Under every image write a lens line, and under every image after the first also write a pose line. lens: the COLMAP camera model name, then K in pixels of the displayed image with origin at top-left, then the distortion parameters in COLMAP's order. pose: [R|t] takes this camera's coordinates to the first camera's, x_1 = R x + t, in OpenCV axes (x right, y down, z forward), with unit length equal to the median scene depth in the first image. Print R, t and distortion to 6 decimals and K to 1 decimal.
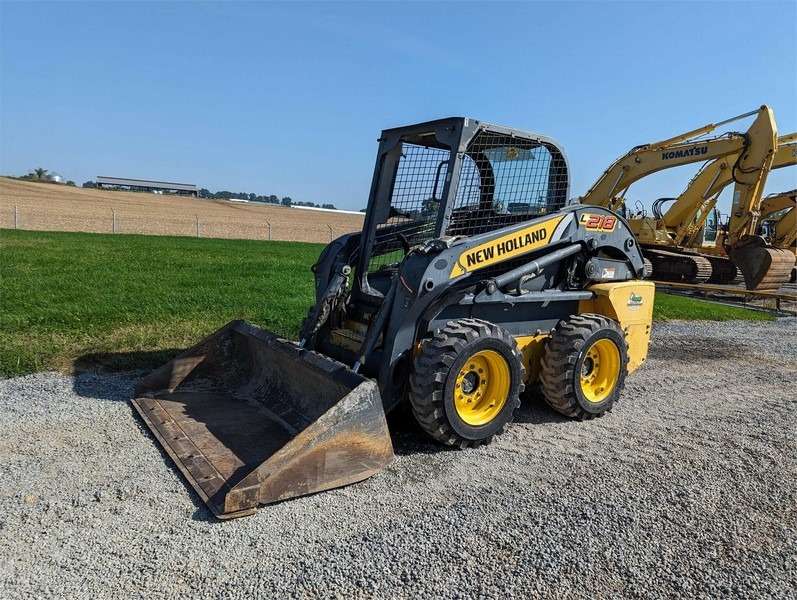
lens RADIAL K [[577.6, 0, 415.3], [0, 577.6, 305.5], [0, 0, 1]] dist [0.049352, 0.000272]
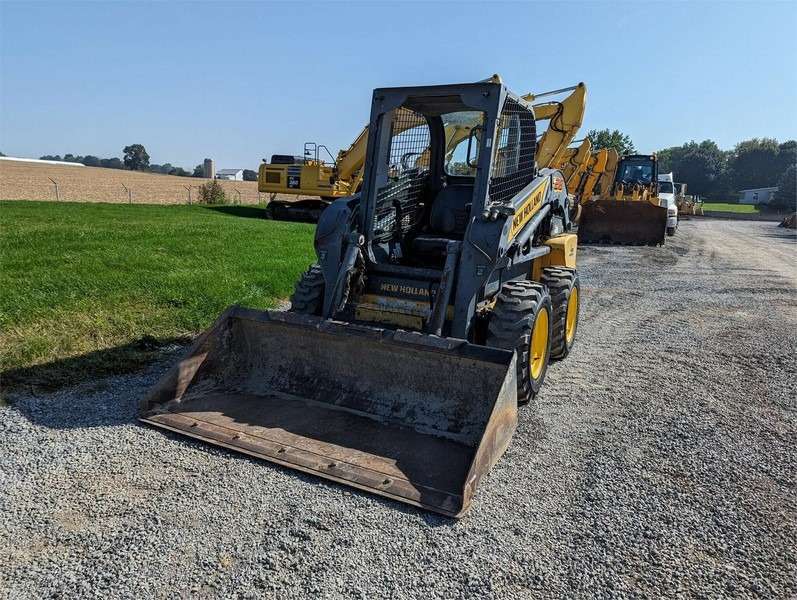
lens RADIAL K [[566.5, 0, 425.0], [0, 566.5, 299.2], [0, 0, 1]] dist [0.053854, 0.001529]
pose [[0.893120, -0.104688, 0.437467, -0.441989], [0.072142, 0.993288, 0.090415, -0.042595], [-0.443996, -0.049191, 0.894677, 0.128847]]
